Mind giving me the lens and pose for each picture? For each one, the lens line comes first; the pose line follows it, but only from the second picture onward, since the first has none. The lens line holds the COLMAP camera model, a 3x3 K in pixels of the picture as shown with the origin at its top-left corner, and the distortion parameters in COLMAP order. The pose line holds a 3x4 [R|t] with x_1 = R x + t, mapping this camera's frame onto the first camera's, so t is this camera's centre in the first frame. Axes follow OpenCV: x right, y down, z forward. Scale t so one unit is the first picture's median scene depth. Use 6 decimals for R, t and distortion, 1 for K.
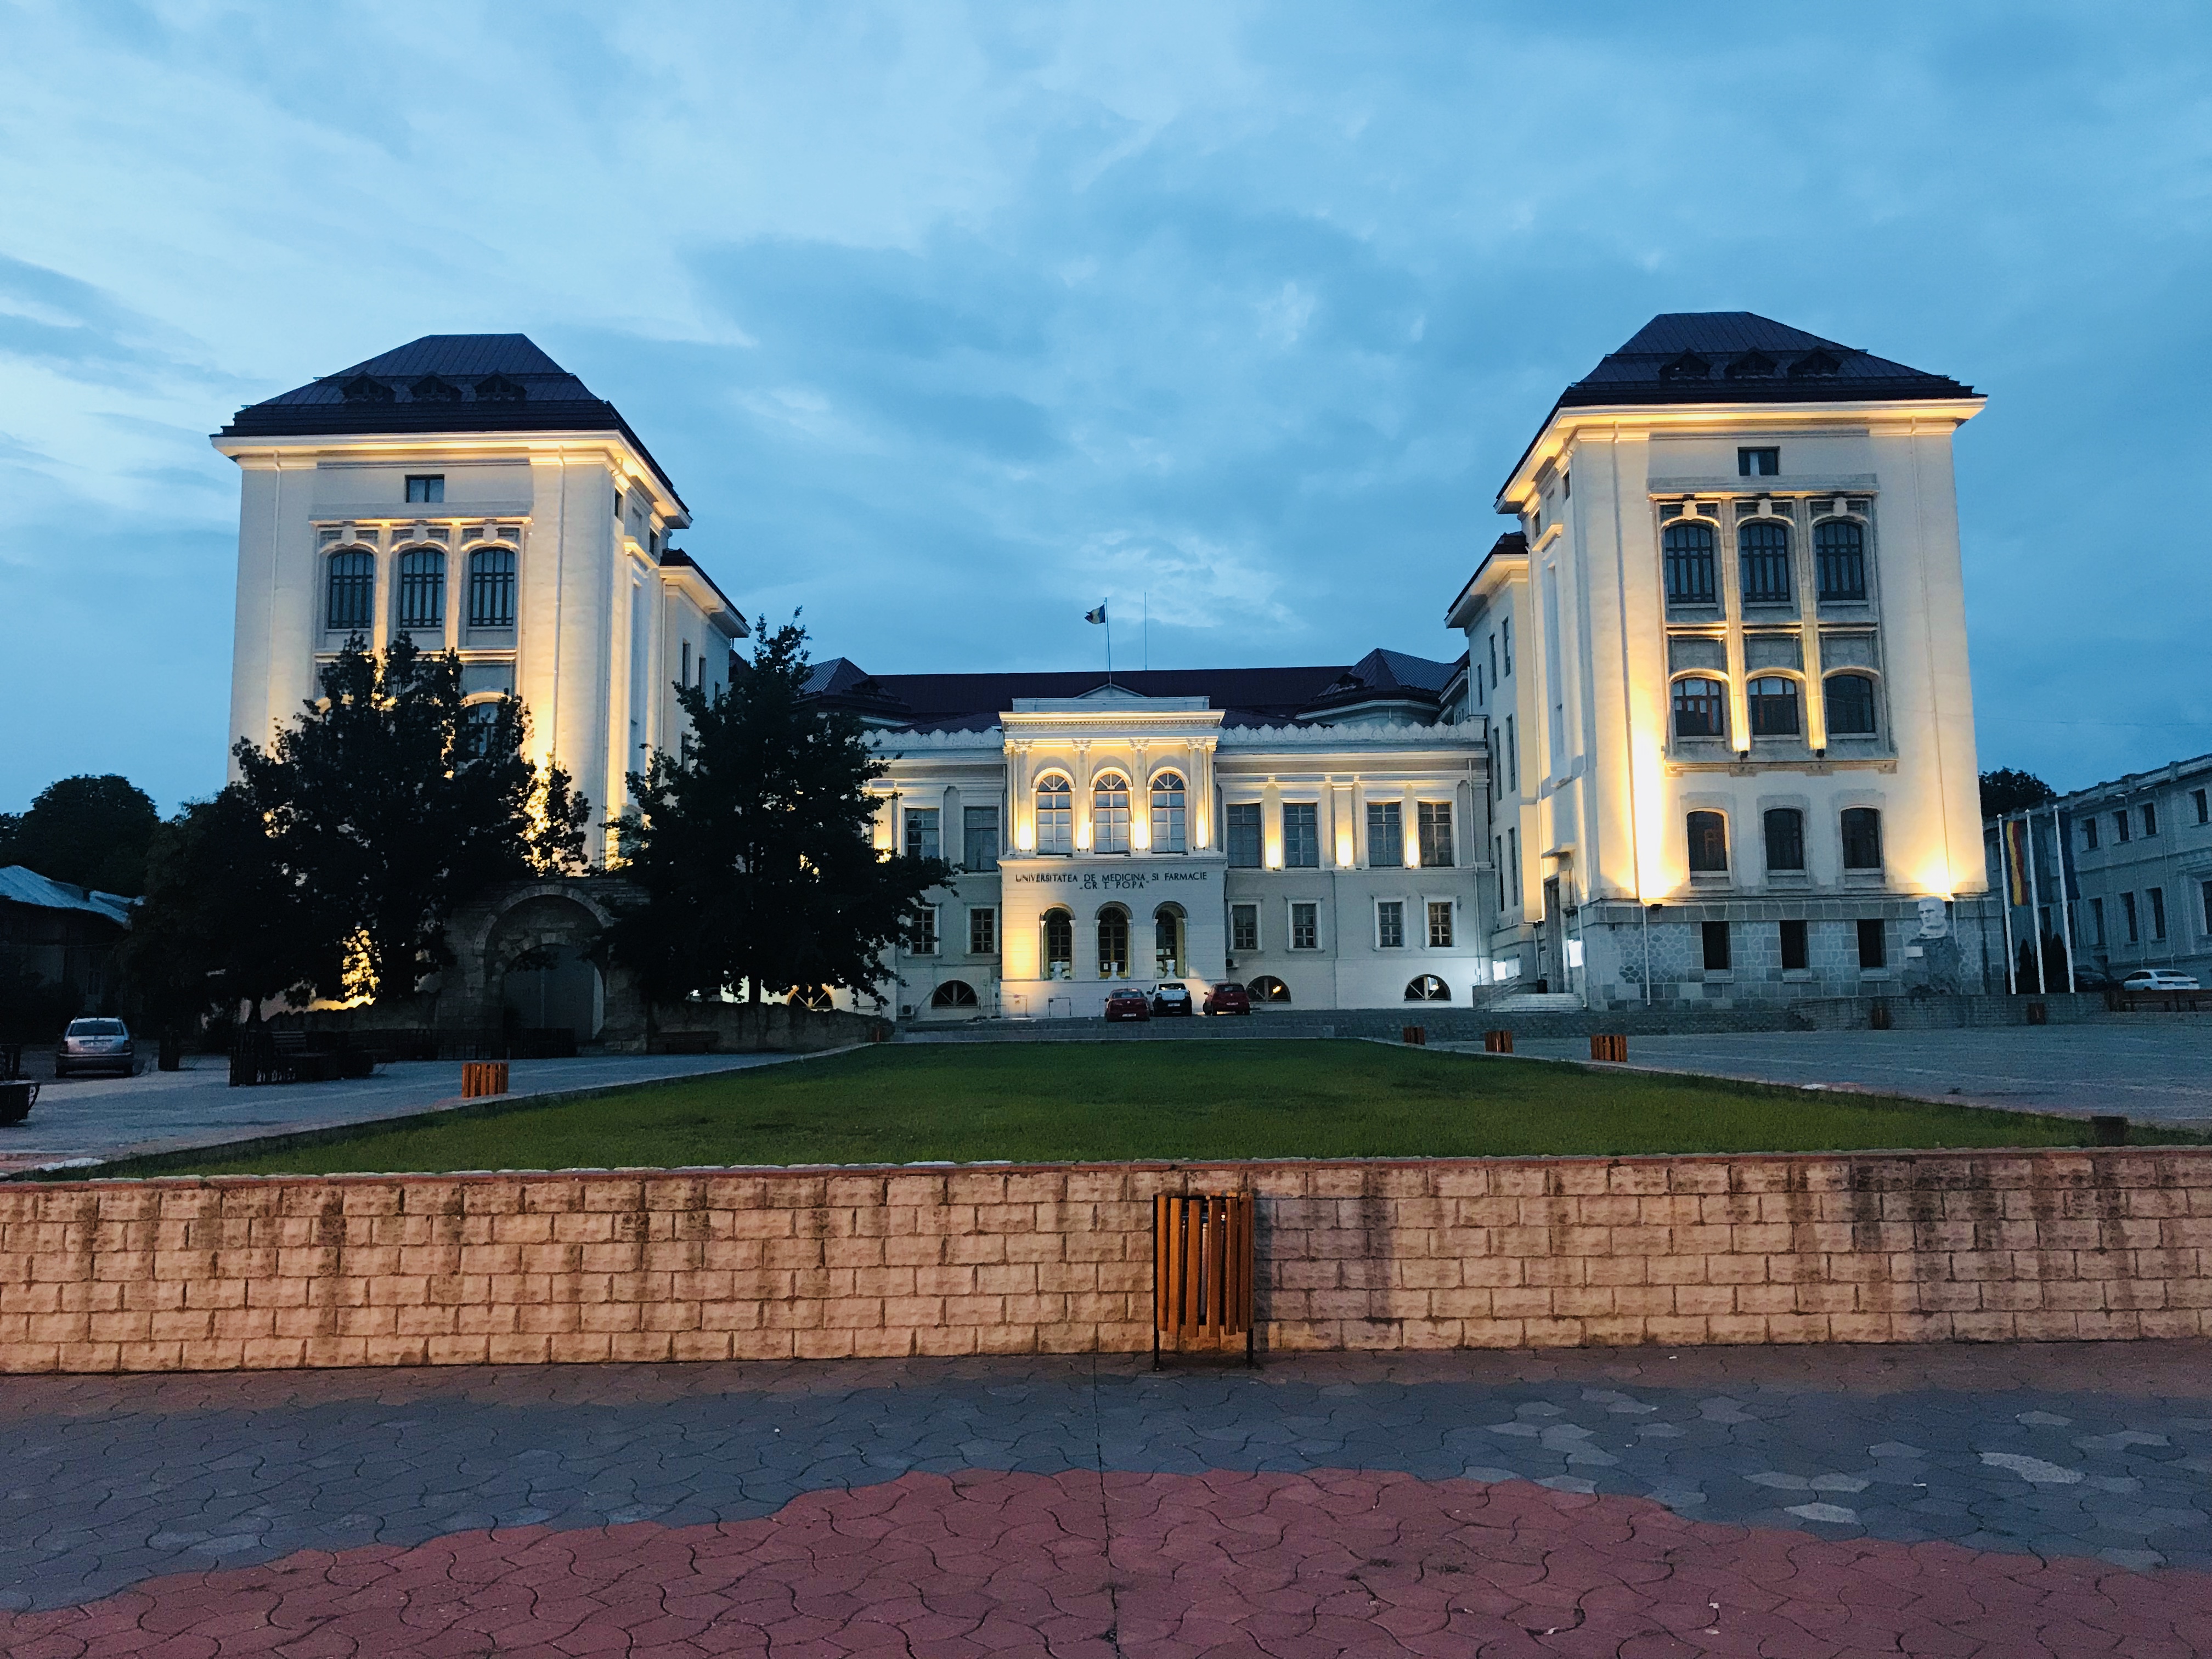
lens RADIAL K [[1808.7, 0, 1096.6], [0, 1808.7, 809.3], [0, 0, 1]] dist [0.006175, 0.016918]
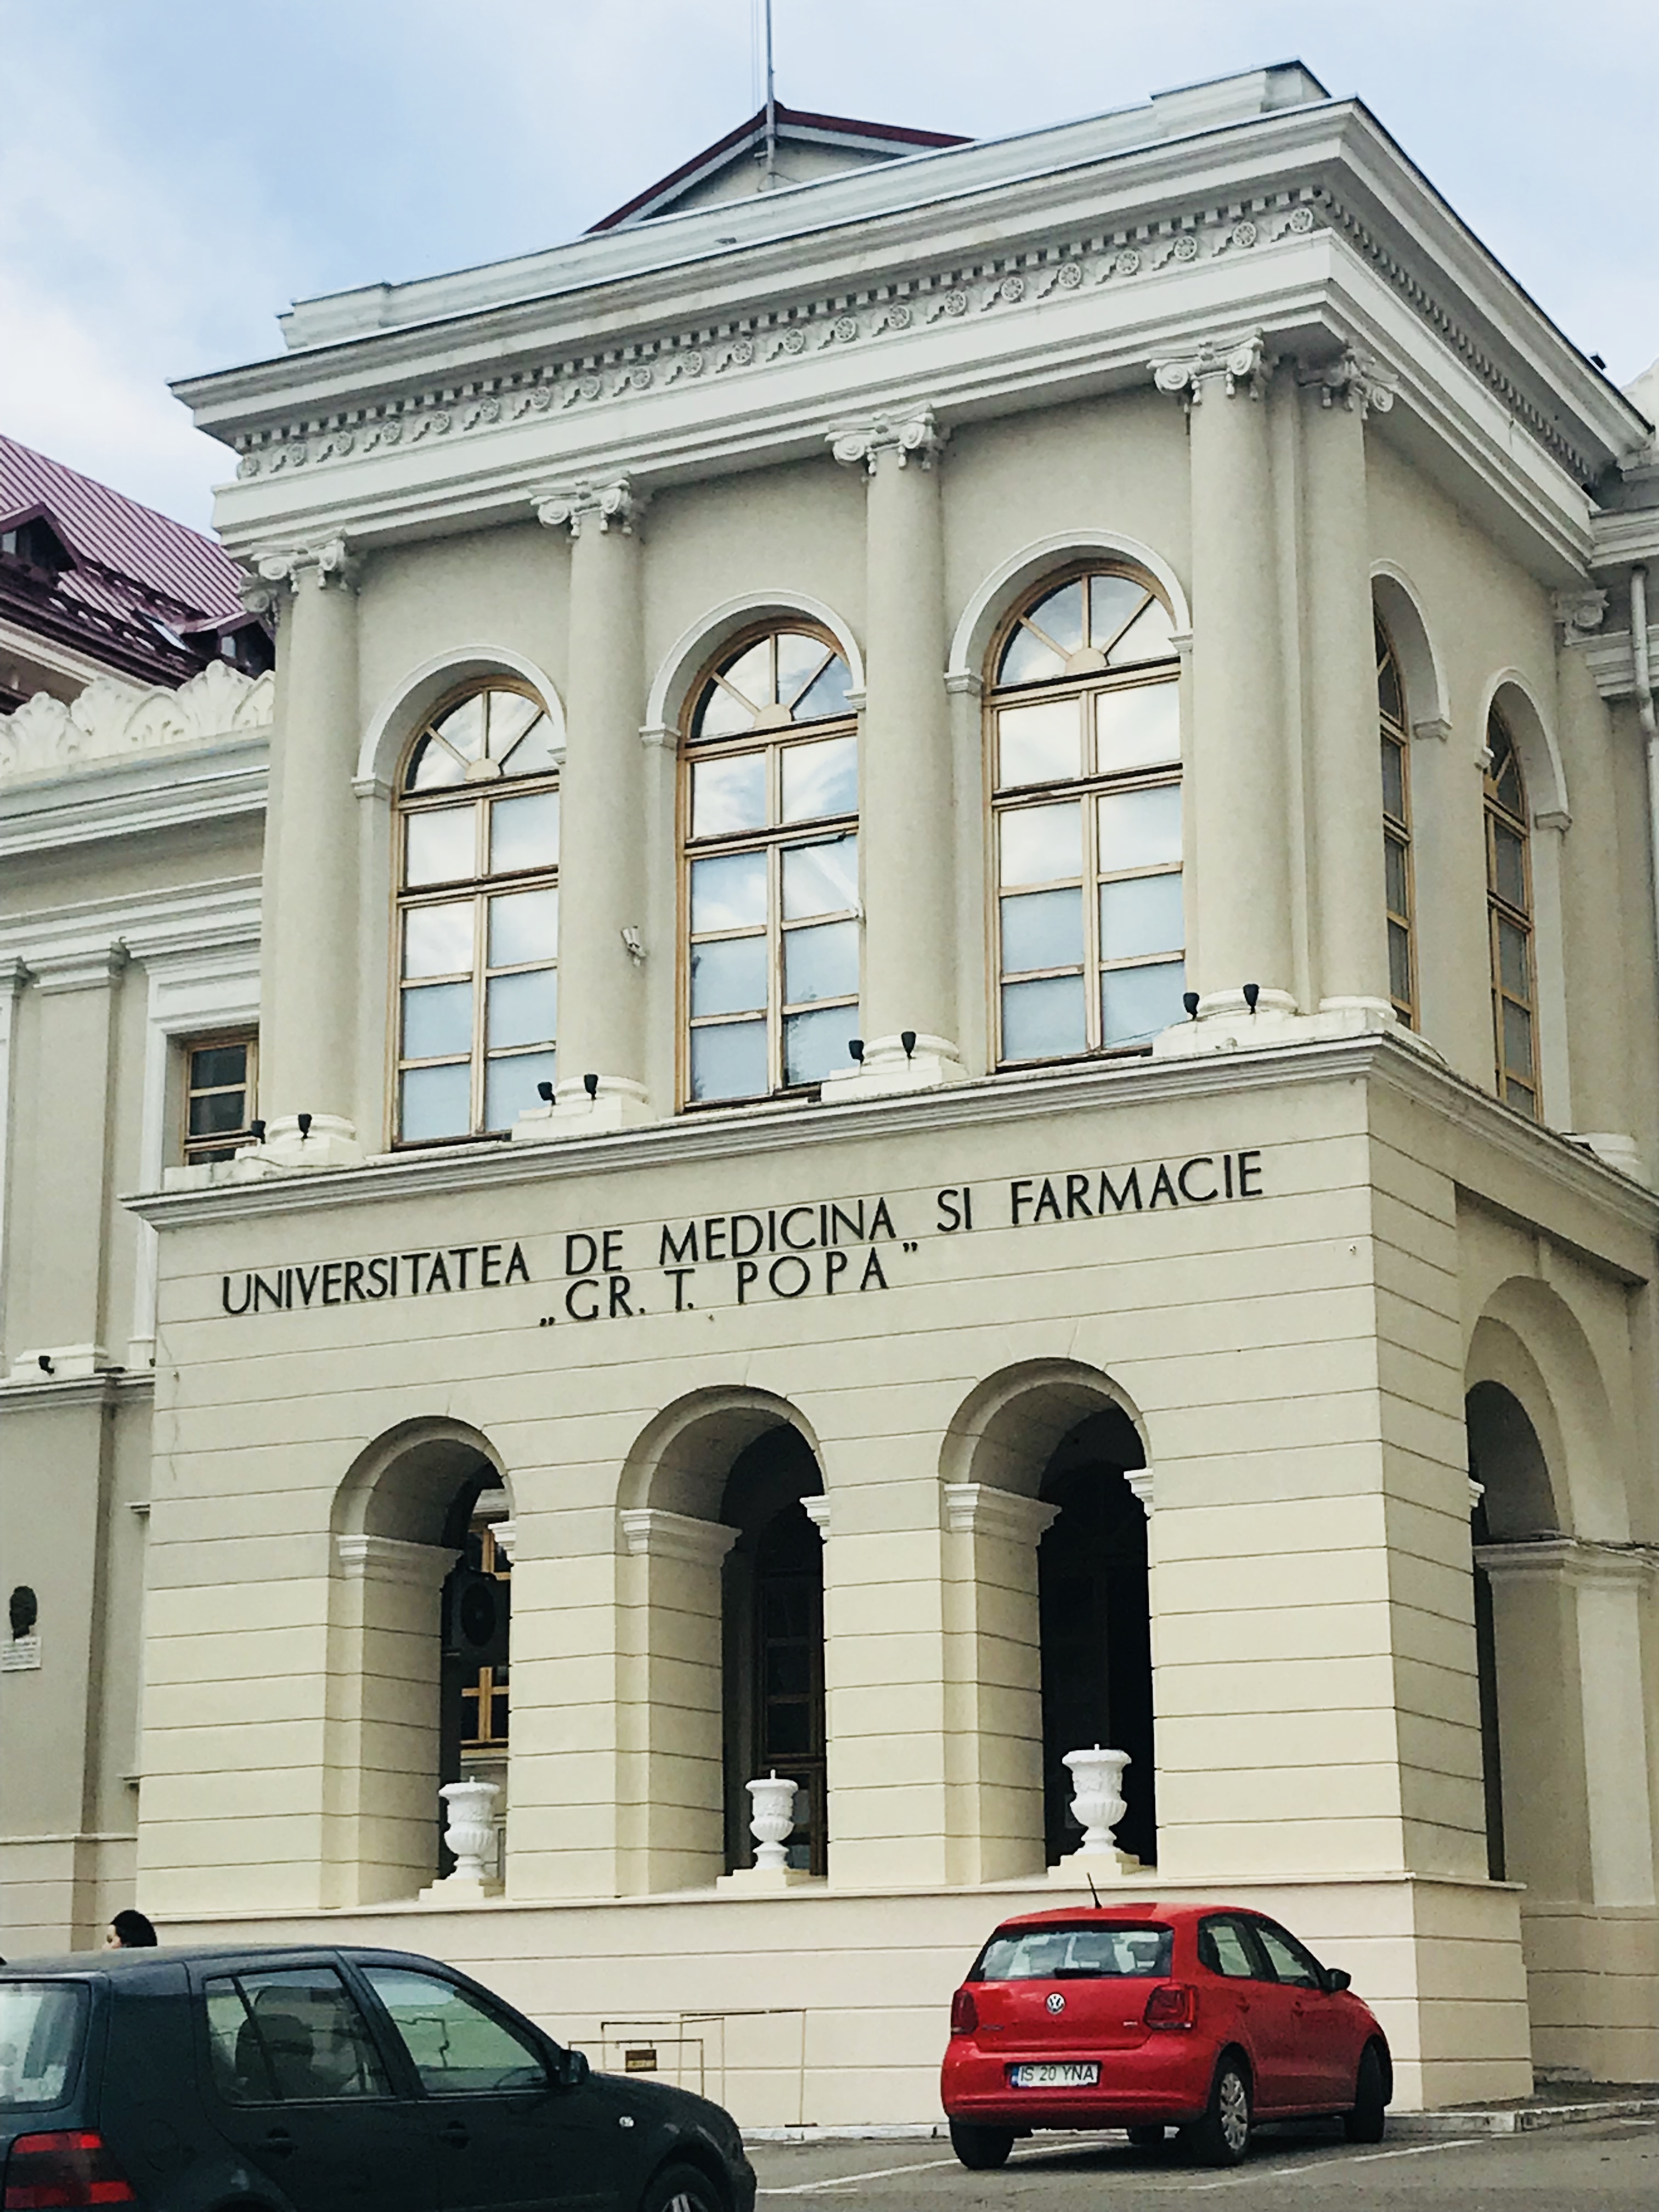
lens RADIAL K [[4085.8, 0, 829.0], [0, 4085.8, 1113.6], [0, 0, 1]] dist [0.092094, 0.000000]
pose [[0.882187, -0.103678, -0.459345, 0.216298], [0.065985, 0.993054, -0.097415, 0.072994], [0.466254, 0.055628, 0.882900, 0.794323]]
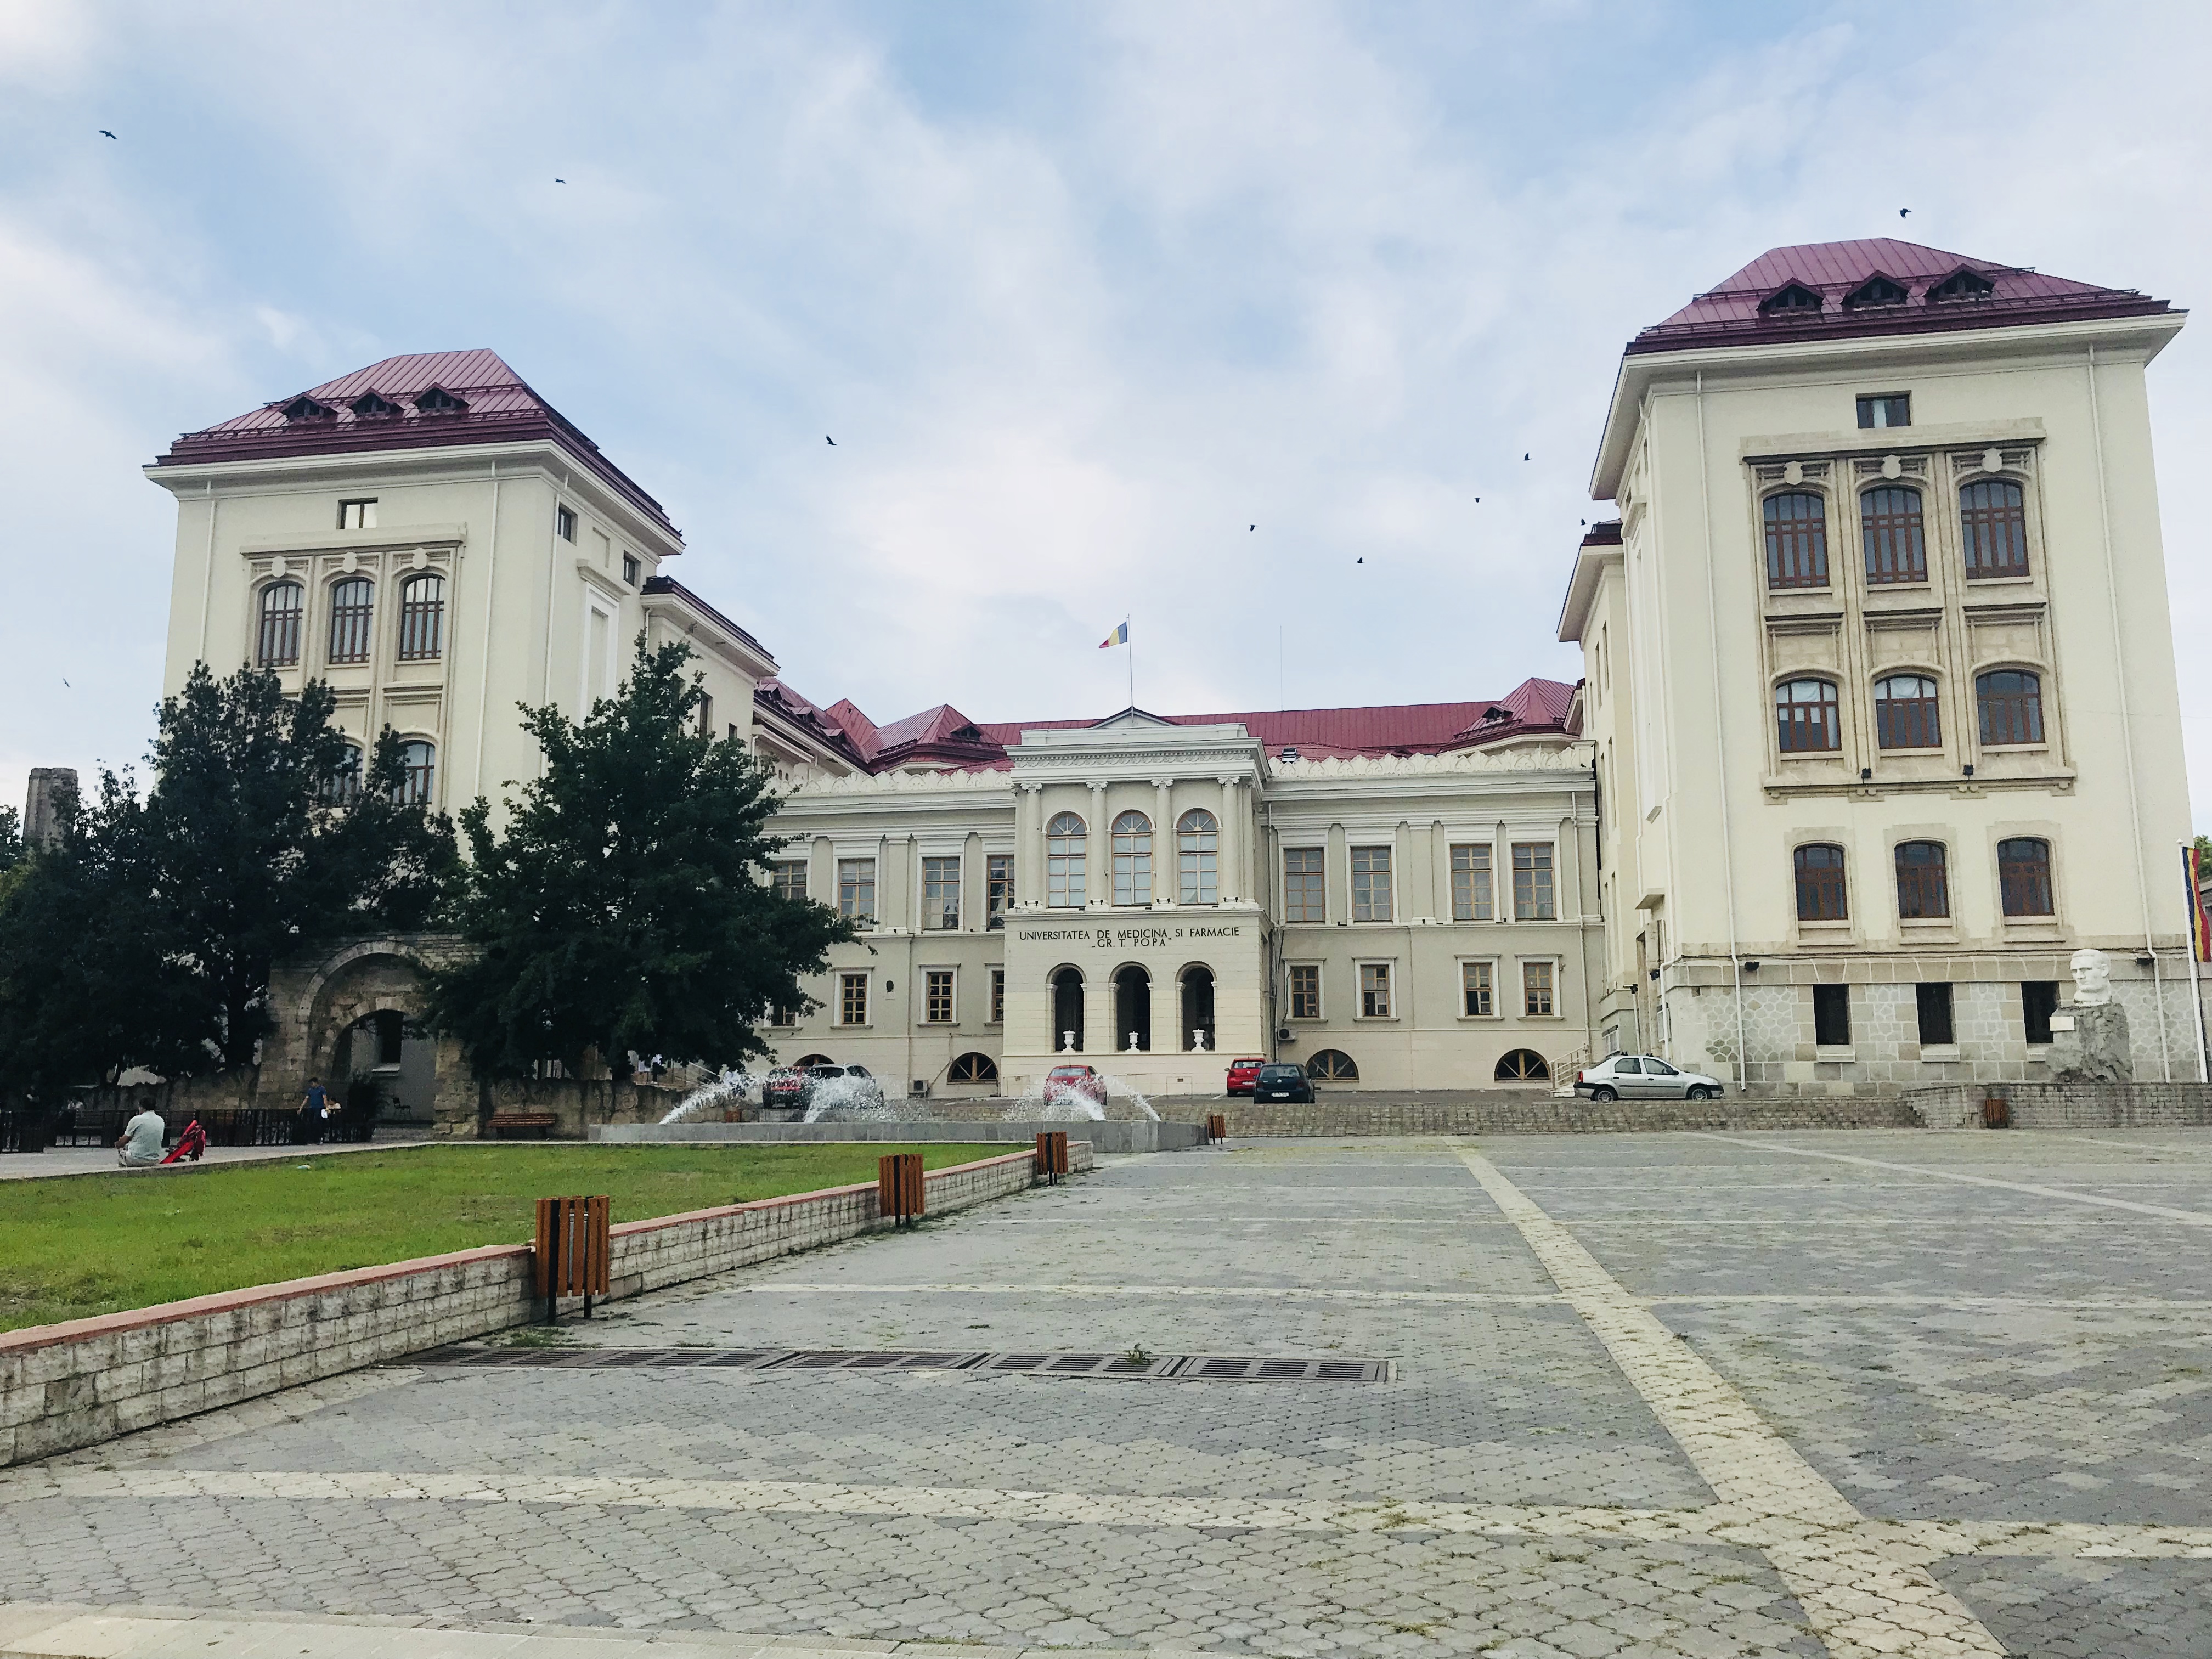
lens RADIAL K [[1808.7, 0, 1103.4], [0, 1808.7, 813.9], [0, 0, 1]] dist [0.006175, 0.016918]
pose [[0.988007, -0.015037, -0.153677, 0.151104], [0.009660, 0.999317, -0.035676, 0.012886], [0.154108, 0.033764, 0.987477, 0.166844]]
